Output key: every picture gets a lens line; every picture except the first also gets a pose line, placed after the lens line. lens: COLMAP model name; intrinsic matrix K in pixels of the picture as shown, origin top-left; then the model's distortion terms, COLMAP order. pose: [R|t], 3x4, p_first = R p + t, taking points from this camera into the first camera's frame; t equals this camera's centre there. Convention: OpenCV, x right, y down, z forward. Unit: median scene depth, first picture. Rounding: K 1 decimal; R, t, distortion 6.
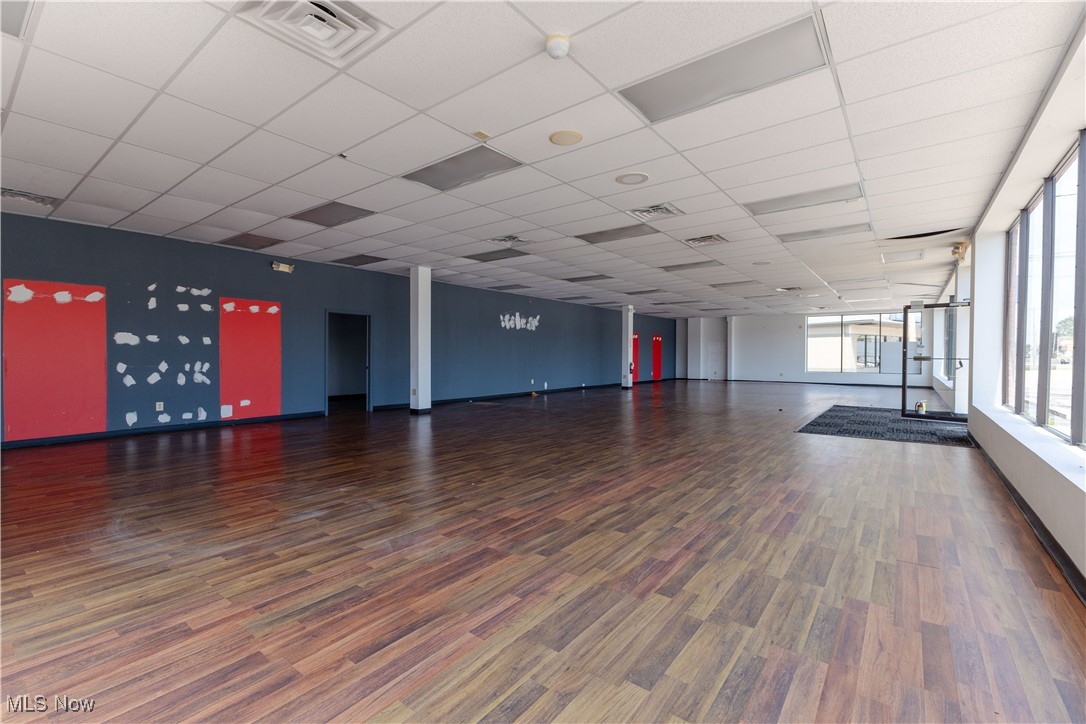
lens RADIAL K [[467.4, 0, 543.0], [0, 467.4, 362.0], [0, 0, 1]] dist [0.010334, -0.000369]
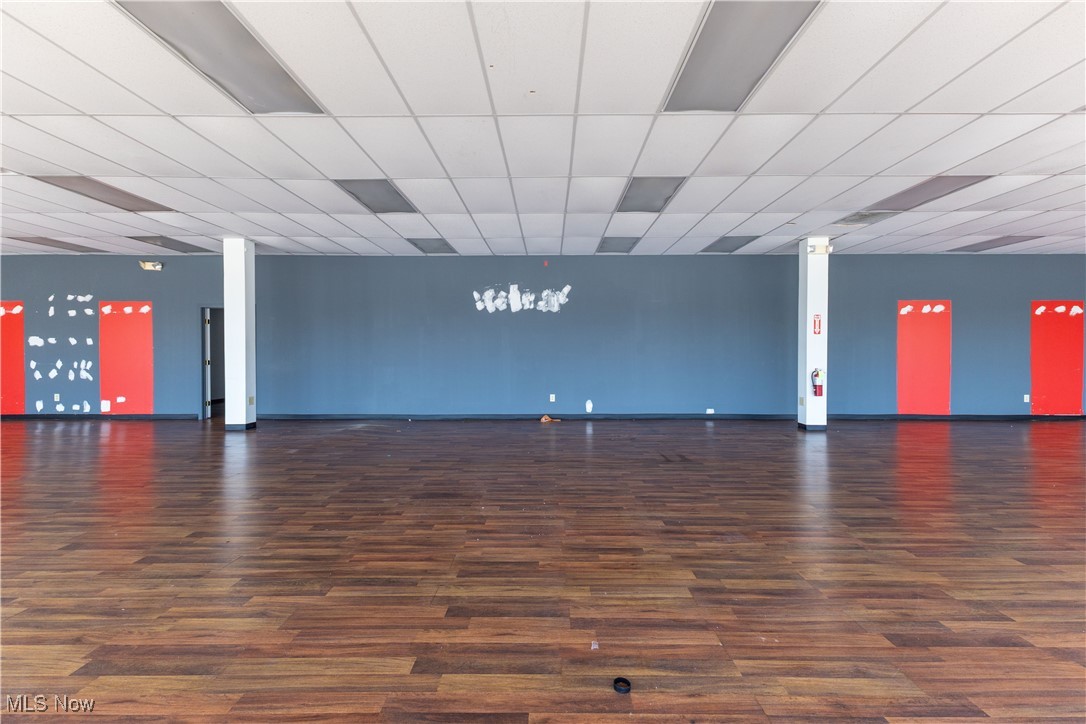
lens RADIAL K [[498.0, 0, 543.0], [0, 498.0, 362.0], [0, 0, 1]] dist [0.010471, -0.000350]
pose [[0.607685, 0.010214, -0.794113, 0.850585], [-0.009710, 0.999938, 0.005432, -0.013007], [0.794119, 0.004410, 0.607746, 1.085119]]
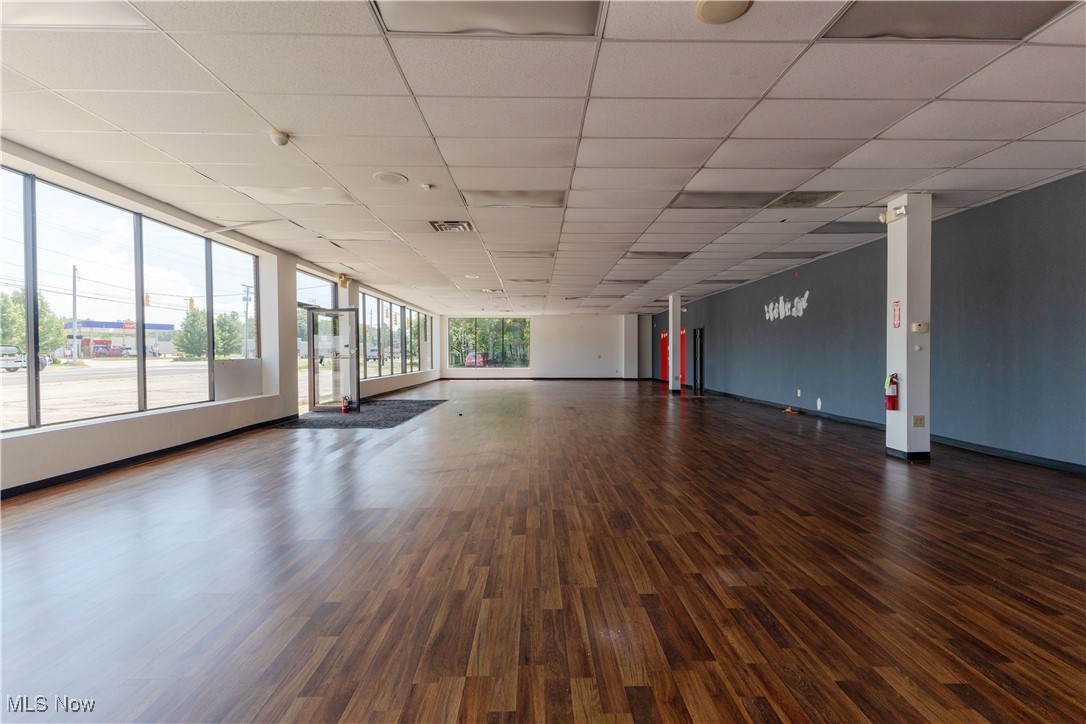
lens RADIAL K [[467.4, 0, 543.0], [0, 467.4, 362.0], [0, 0, 1]] dist [0.010334, -0.000369]
pose [[-0.780178, 0.009404, -0.625487, 1.225655], [-0.010441, 0.999552, 0.028051, -0.031562], [0.625470, 0.028415, -0.779731, 2.321816]]
